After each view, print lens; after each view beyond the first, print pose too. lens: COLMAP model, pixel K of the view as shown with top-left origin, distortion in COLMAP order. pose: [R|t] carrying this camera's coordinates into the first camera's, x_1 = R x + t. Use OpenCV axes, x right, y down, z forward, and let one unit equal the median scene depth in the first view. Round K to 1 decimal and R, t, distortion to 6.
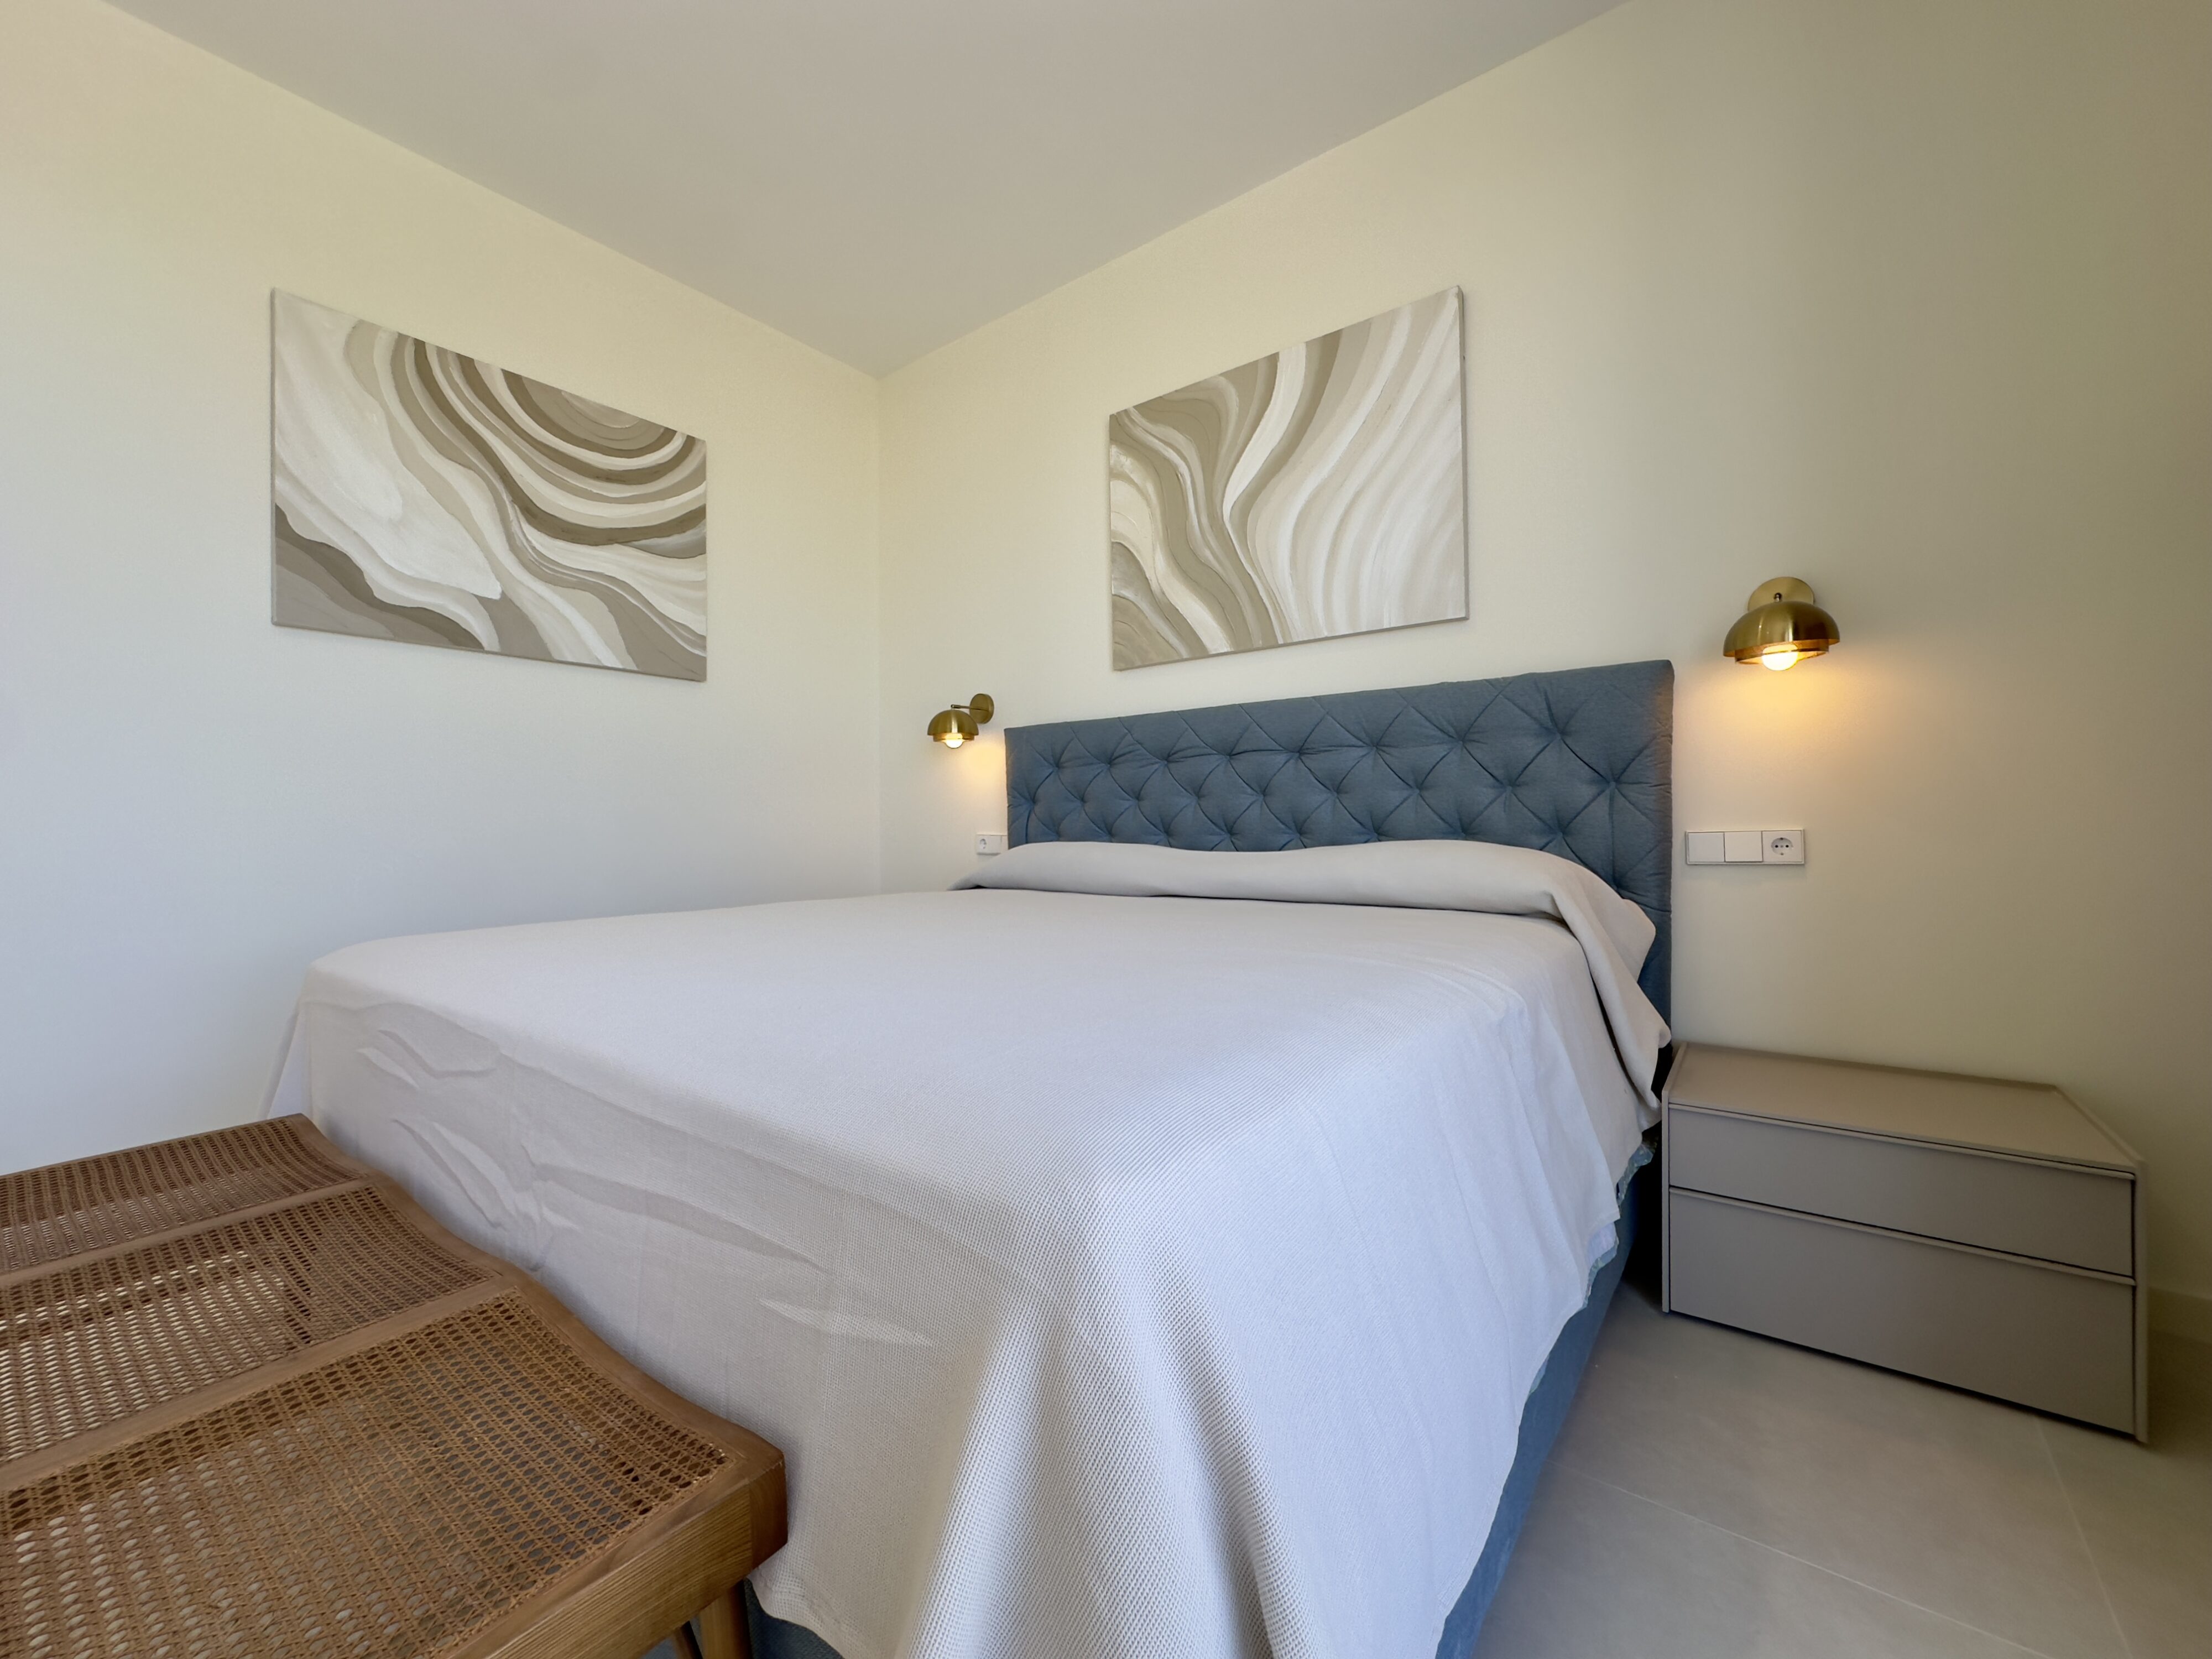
lens RADIAL K [[876.3, 0, 1110.2], [0, 876.3, 830.2], [0, 0, 1]] dist [-0.004340, 0.000856]
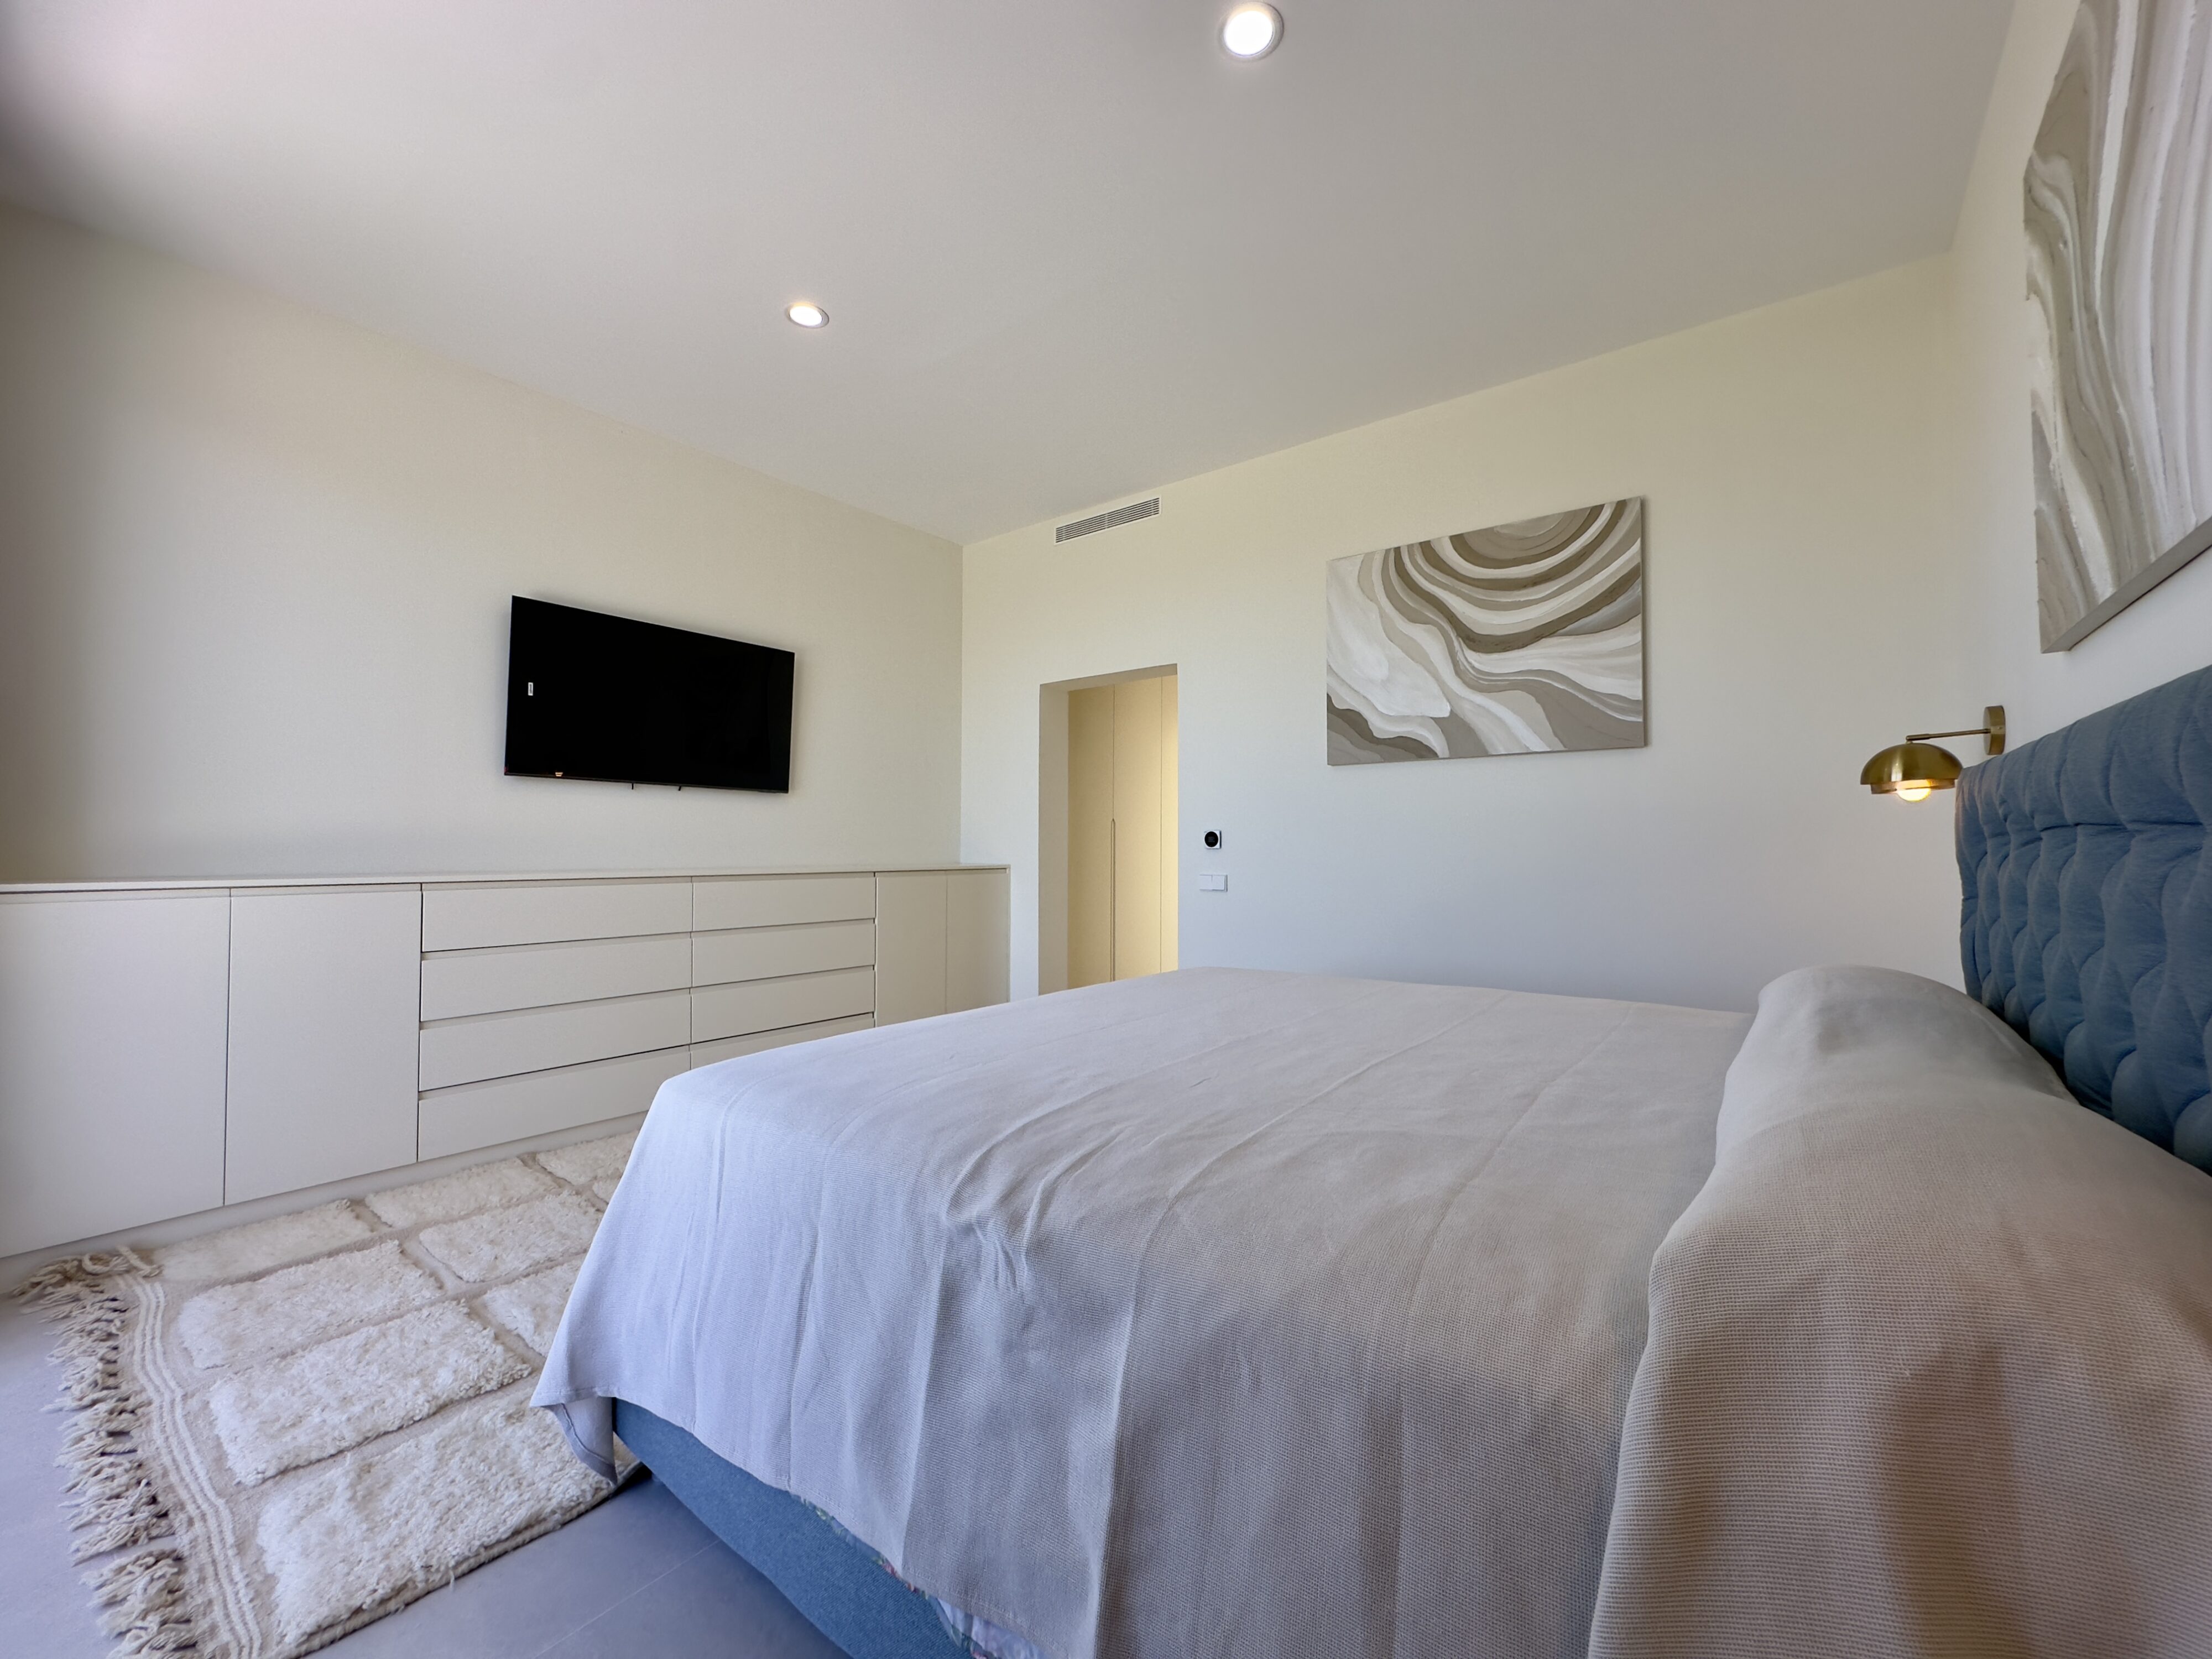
lens RADIAL K [[876.3, 0, 1101.8], [0, 876.3, 825.3], [0, 0, 1]] dist [-0.004340, 0.000856]
pose [[0.008559, -0.020775, -0.999748, 0.589217], [0.002350, 0.999782, -0.020755, -0.080417], [0.999961, -0.002171, 0.008606, 0.491373]]
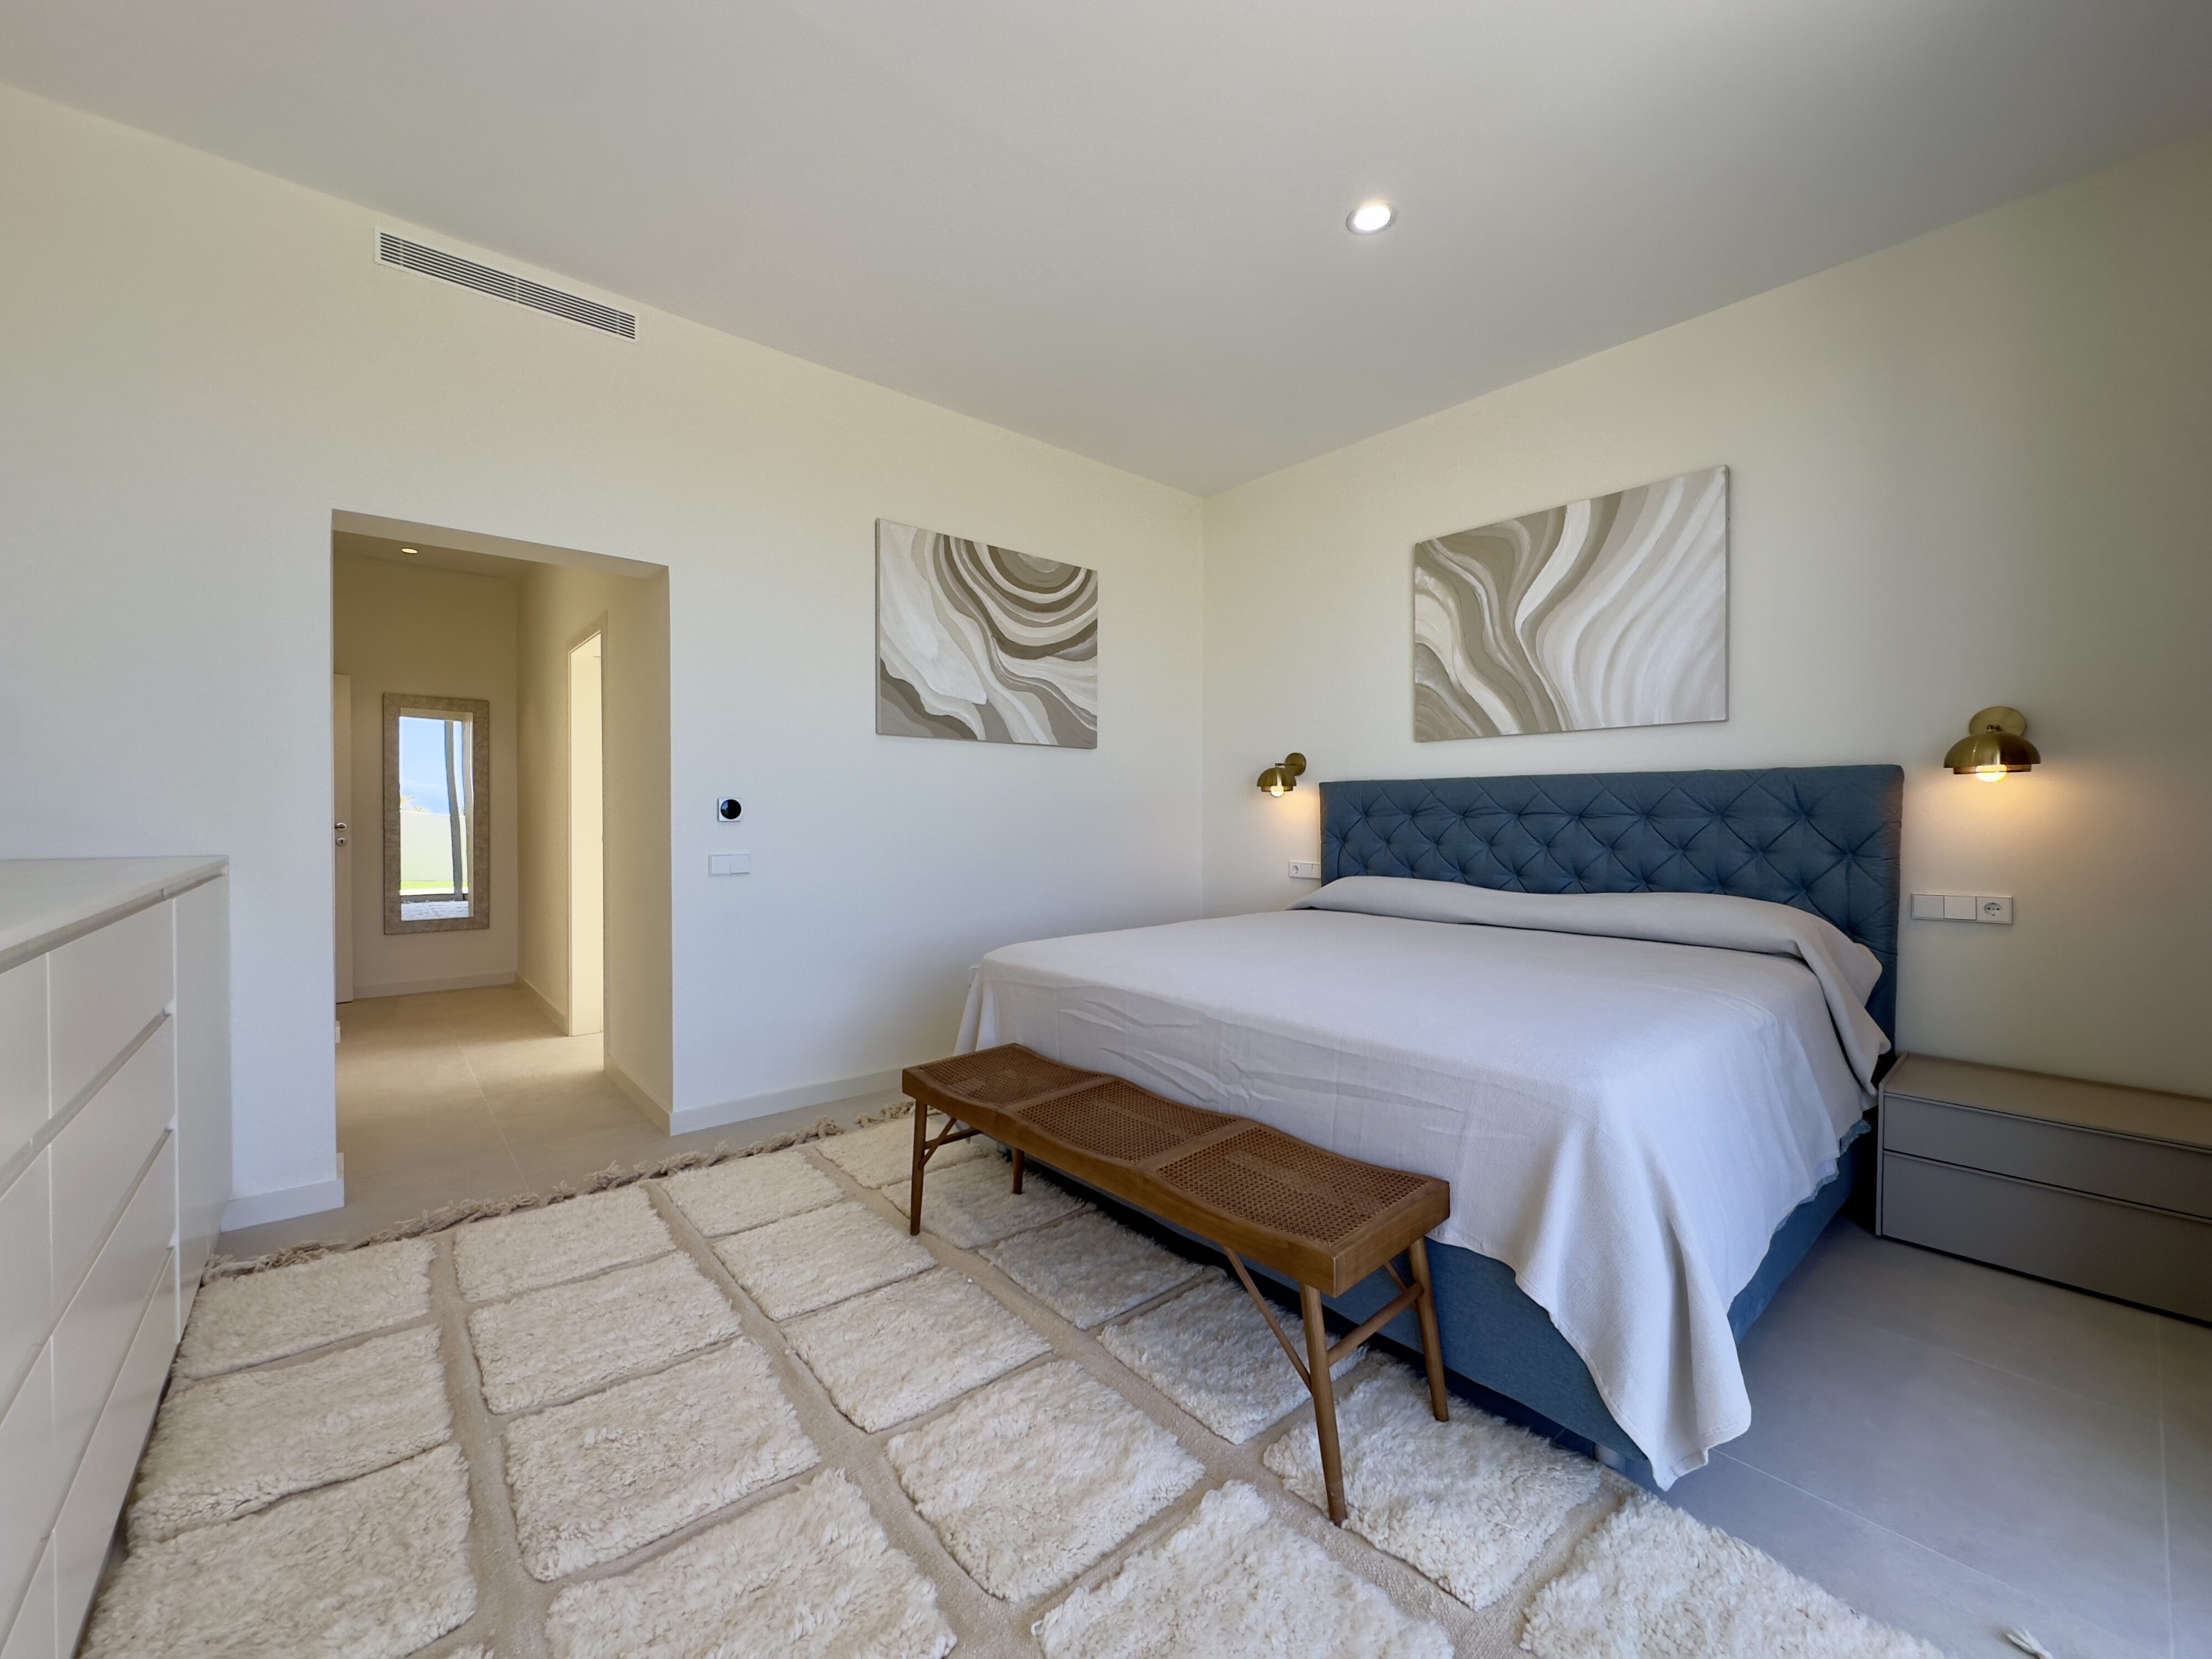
lens RADIAL K [[876.3, 0, 1113.8], [0, 876.3, 830.5], [0, 0, 1]] dist [-0.004340, 0.000856]
pose [[0.980910, 0.011492, -0.194123, -0.206825], [-0.007935, 0.999786, 0.019093, -0.084861], [0.194301, -0.017188, 0.980791, -0.405583]]
